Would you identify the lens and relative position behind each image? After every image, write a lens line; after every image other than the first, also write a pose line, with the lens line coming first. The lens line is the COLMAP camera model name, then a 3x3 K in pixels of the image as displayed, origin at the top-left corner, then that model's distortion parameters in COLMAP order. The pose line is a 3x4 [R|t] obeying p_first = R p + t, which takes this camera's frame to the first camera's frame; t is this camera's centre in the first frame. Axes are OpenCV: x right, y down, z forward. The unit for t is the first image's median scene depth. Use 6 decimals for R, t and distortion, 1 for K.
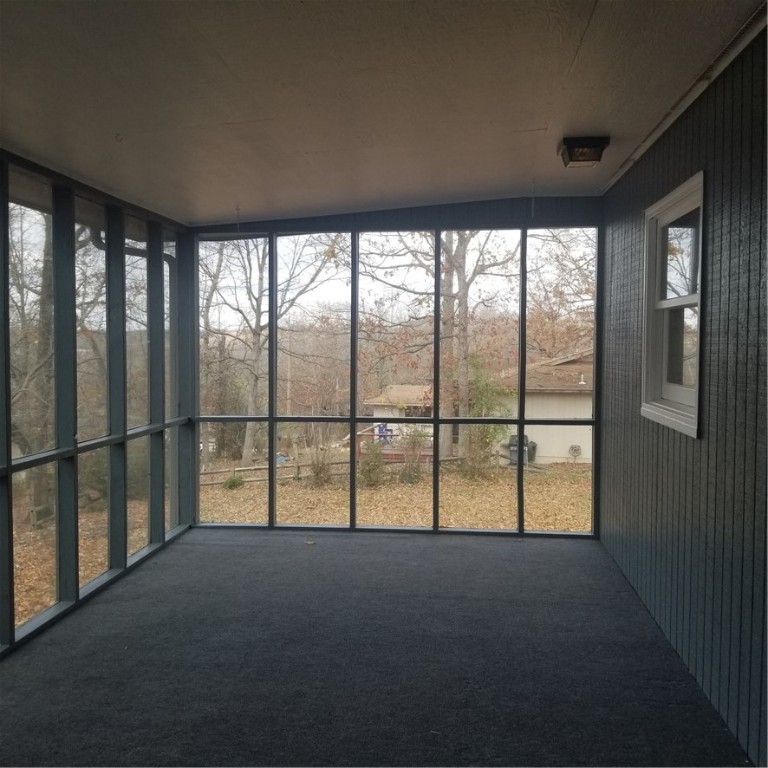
lens RADIAL K [[789.0, 0, 383.5], [0, 789.0, 360.3], [0, 0, 1]] dist [0.115527, -0.259308]
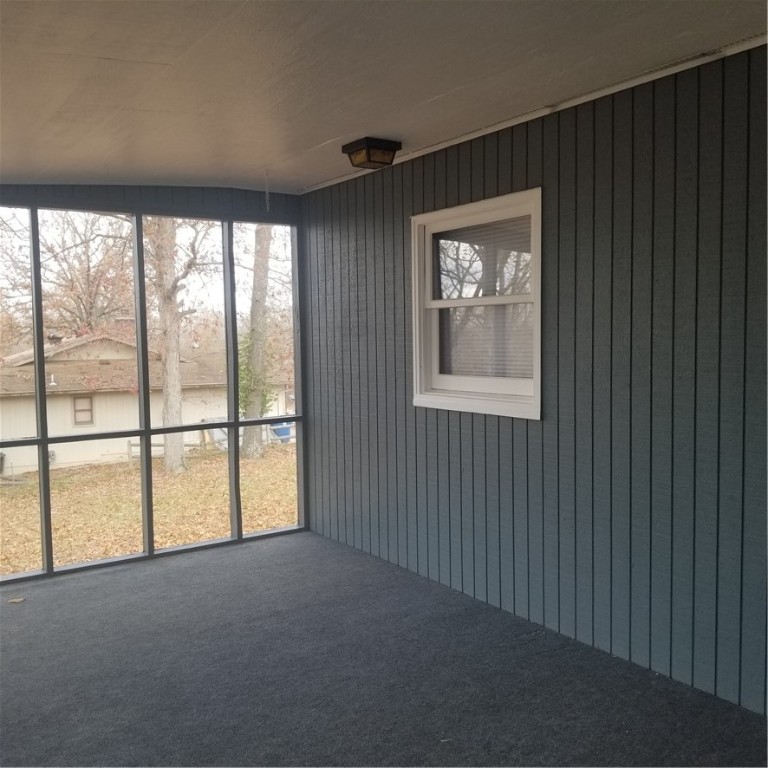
lens RADIAL K [[789.8, 0, 369.9], [0, 789.8, 381.6], [0, 0, 1]] dist [0.128328, -0.283109]
pose [[0.765663, -0.055247, 0.640865, -0.319198], [0.035412, 0.998414, 0.043763, -0.010289], [-0.642266, -0.010813, 0.766405, 0.162826]]
